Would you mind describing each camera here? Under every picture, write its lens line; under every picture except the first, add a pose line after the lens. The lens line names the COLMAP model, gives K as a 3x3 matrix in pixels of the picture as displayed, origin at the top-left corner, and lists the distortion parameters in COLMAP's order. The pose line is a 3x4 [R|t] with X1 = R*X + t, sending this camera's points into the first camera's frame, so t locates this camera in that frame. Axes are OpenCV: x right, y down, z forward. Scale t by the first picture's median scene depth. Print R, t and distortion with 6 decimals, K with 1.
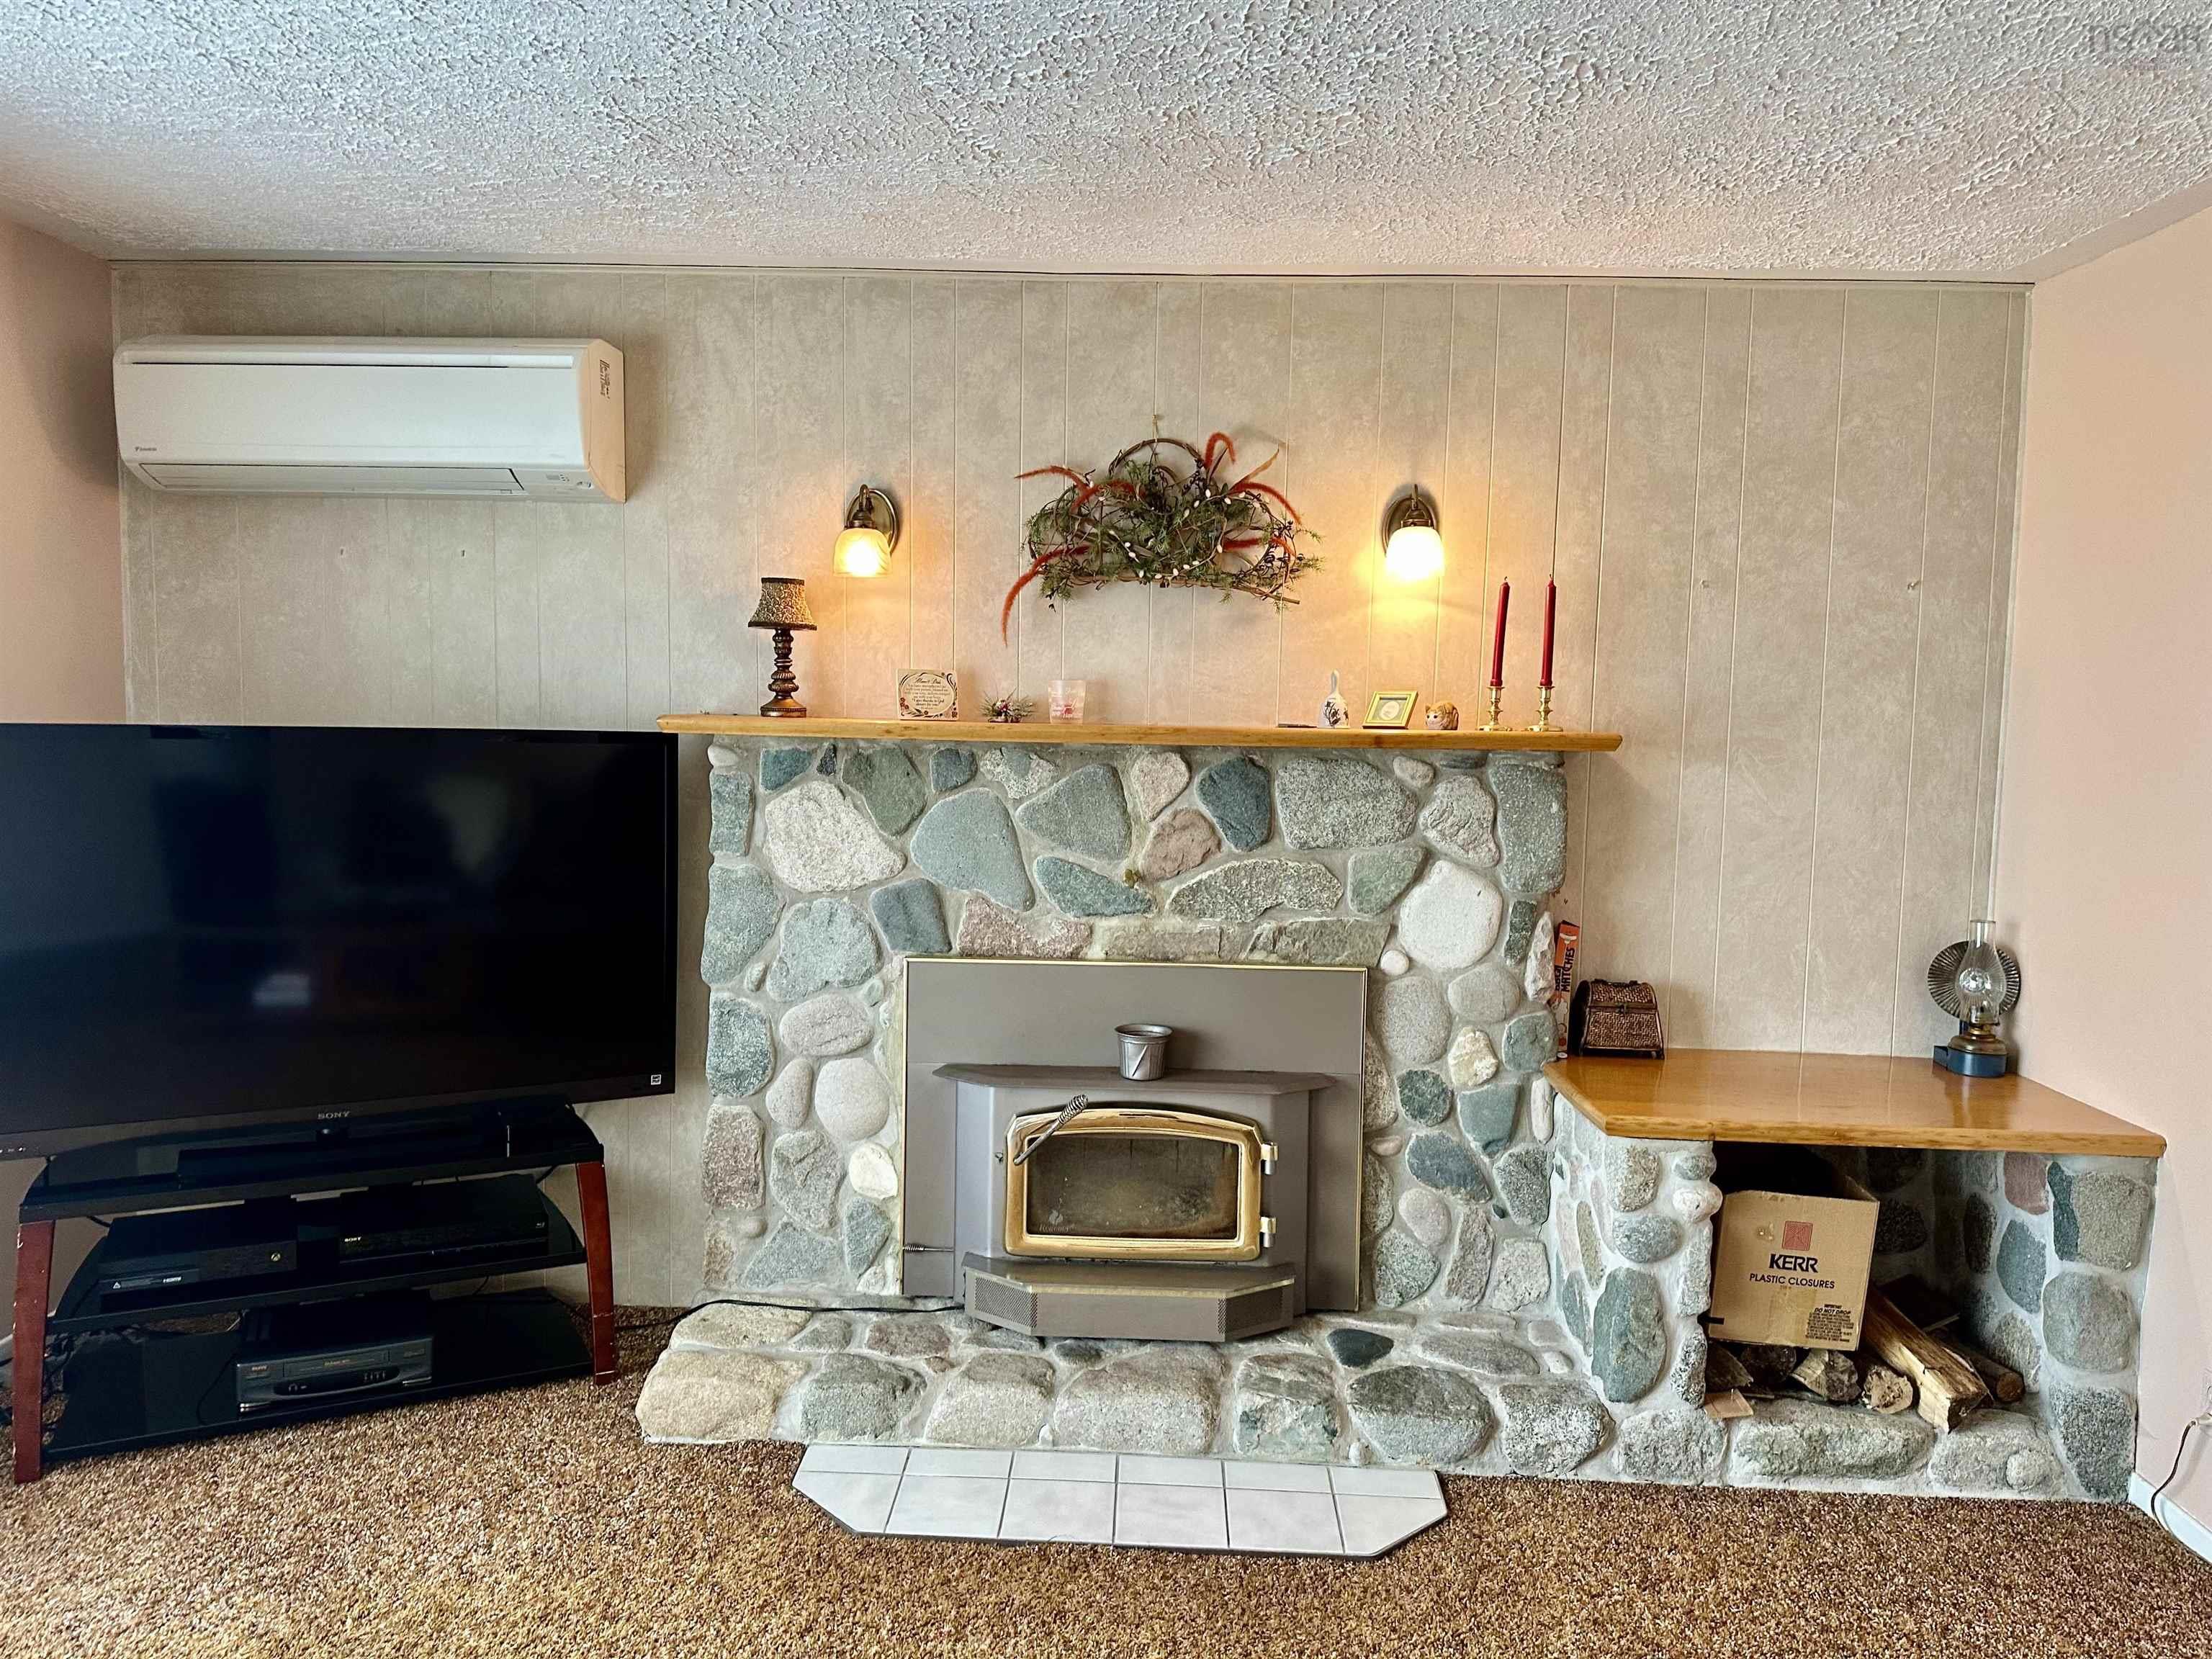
lens RADIAL K [[1552.2, 0, 1117.4], [0, 1552.2, 840.2], [0, 0, 1]] dist [0.070772, -0.095559]
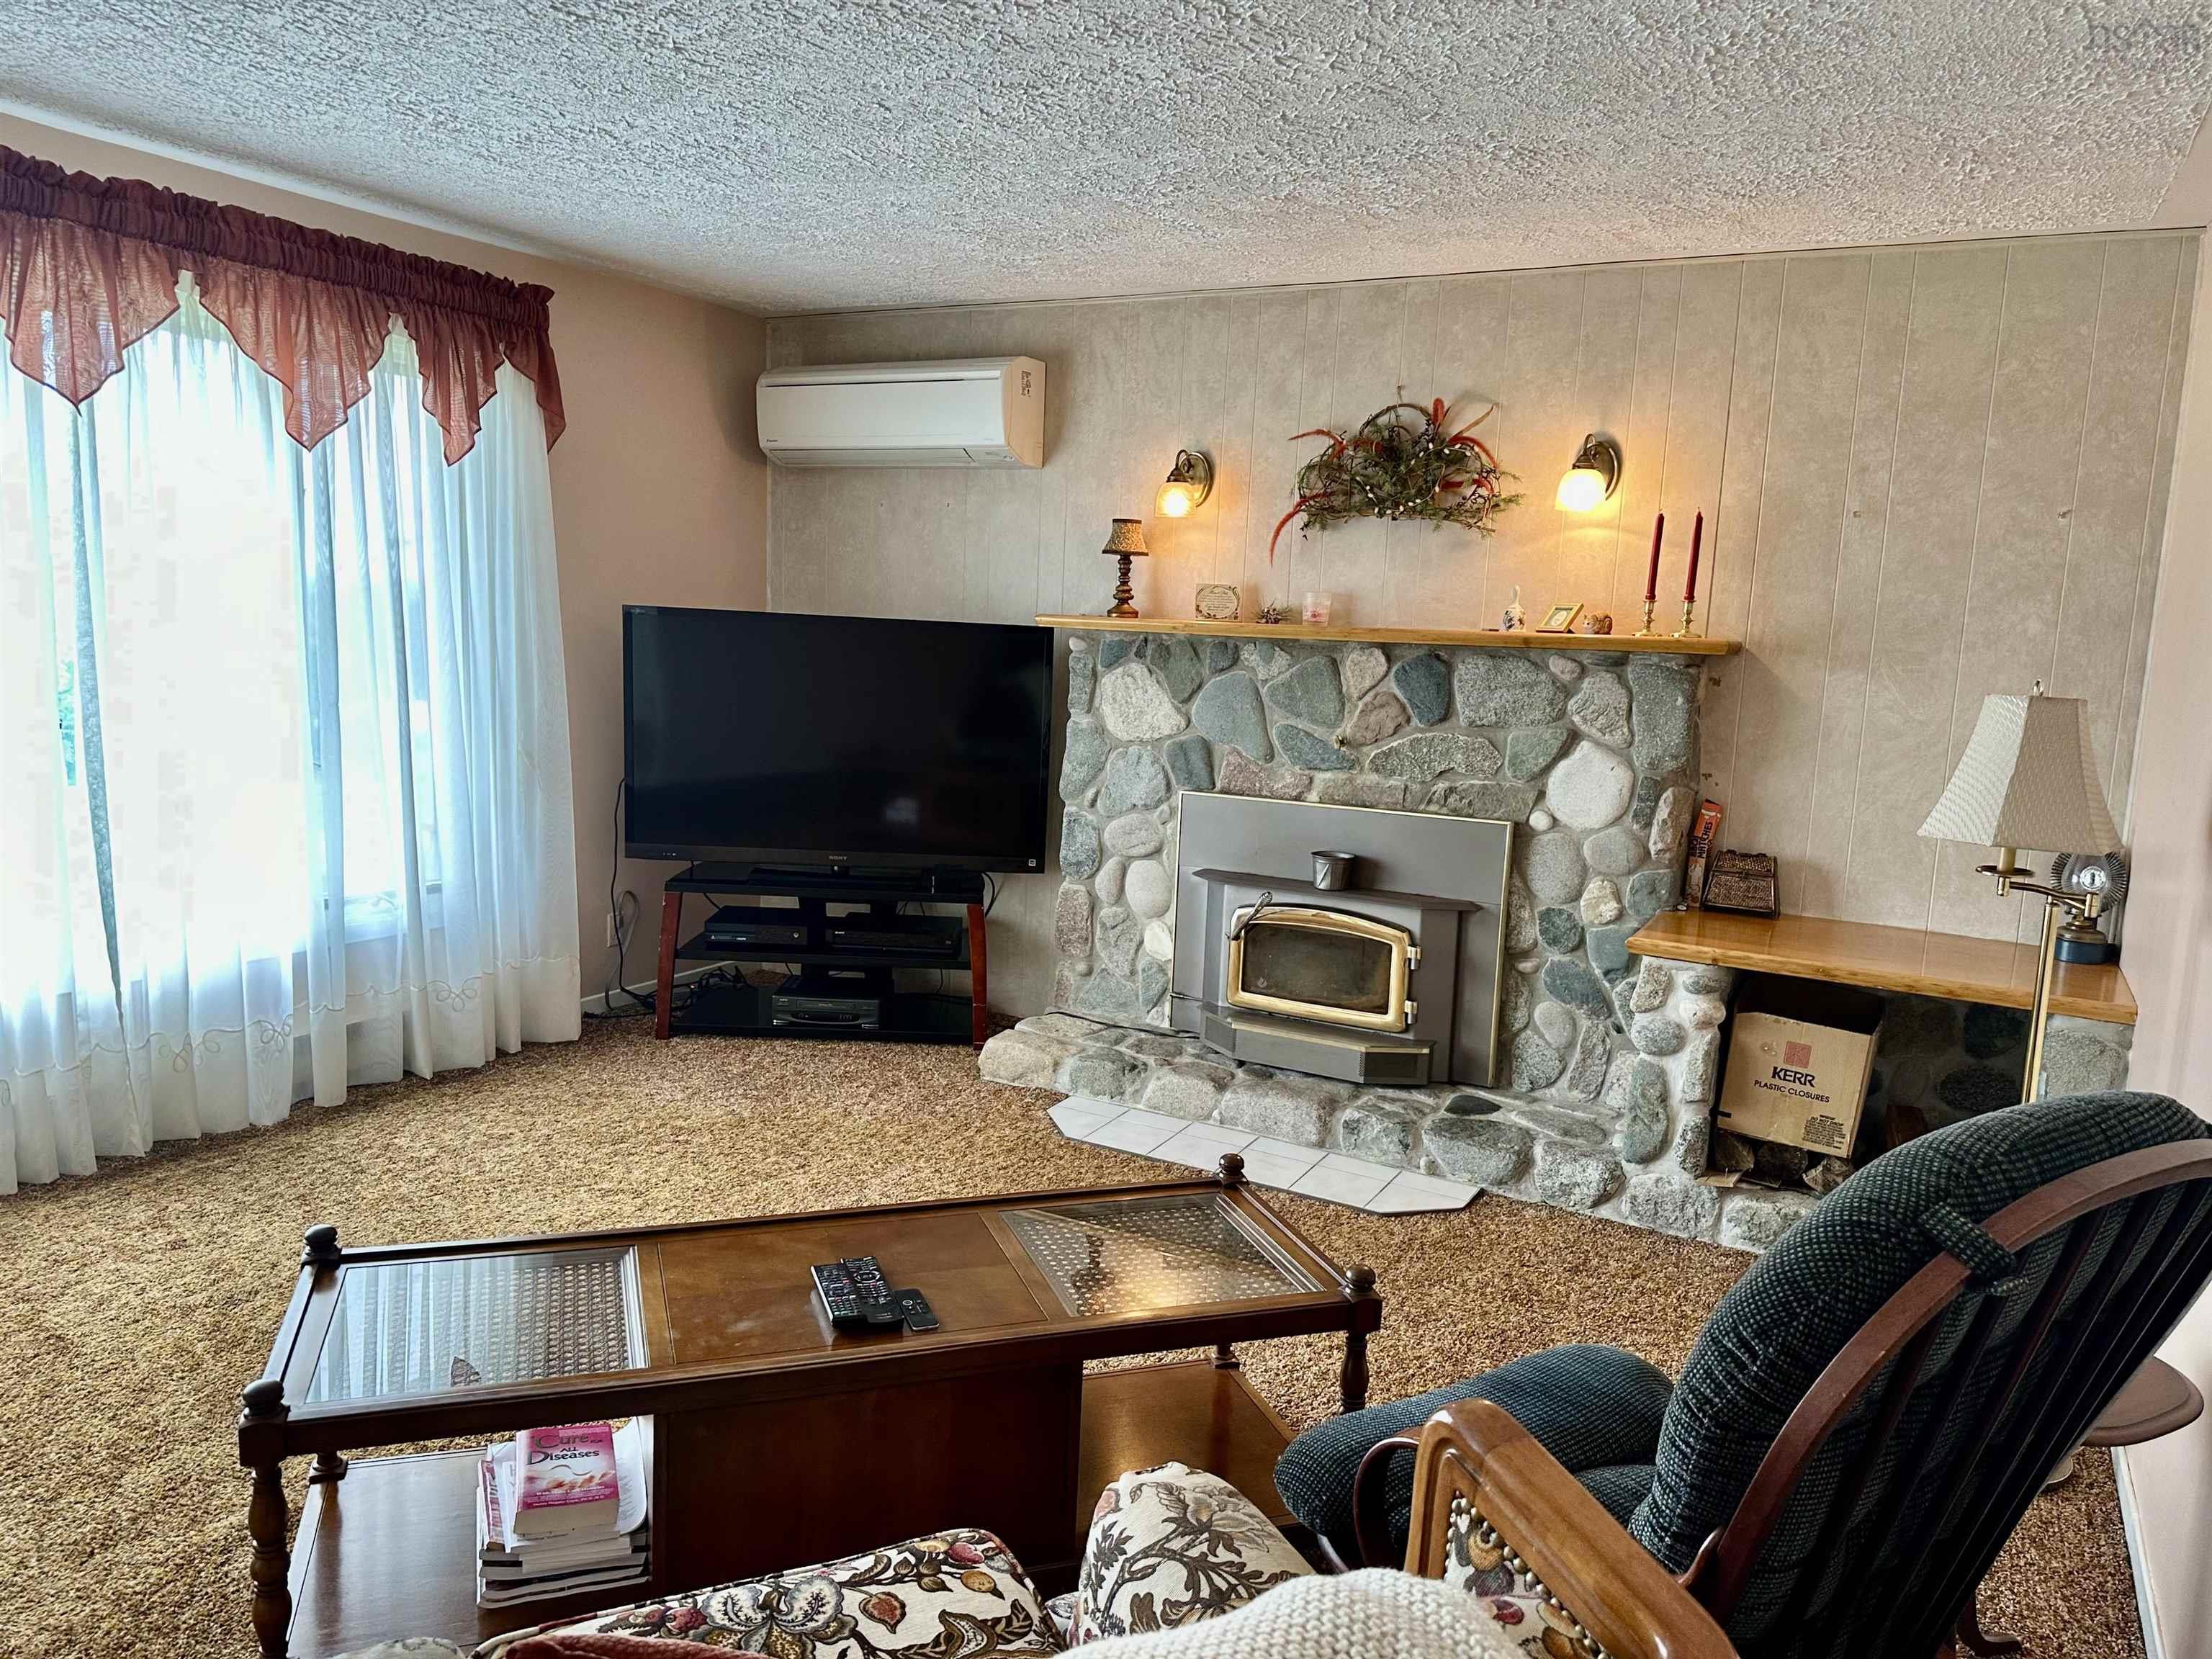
lens RADIAL K [[1552.2, 0, 1092.3], [0, 1552.2, 844.0], [0, 0, 1]] dist [0.070772, -0.095559]
pose [[0.892142, 0.083202, -0.444026, 0.411525], [-0.061037, 0.996081, 0.064010, 0.038268], [0.447612, -0.030004, 0.893724, -0.289890]]
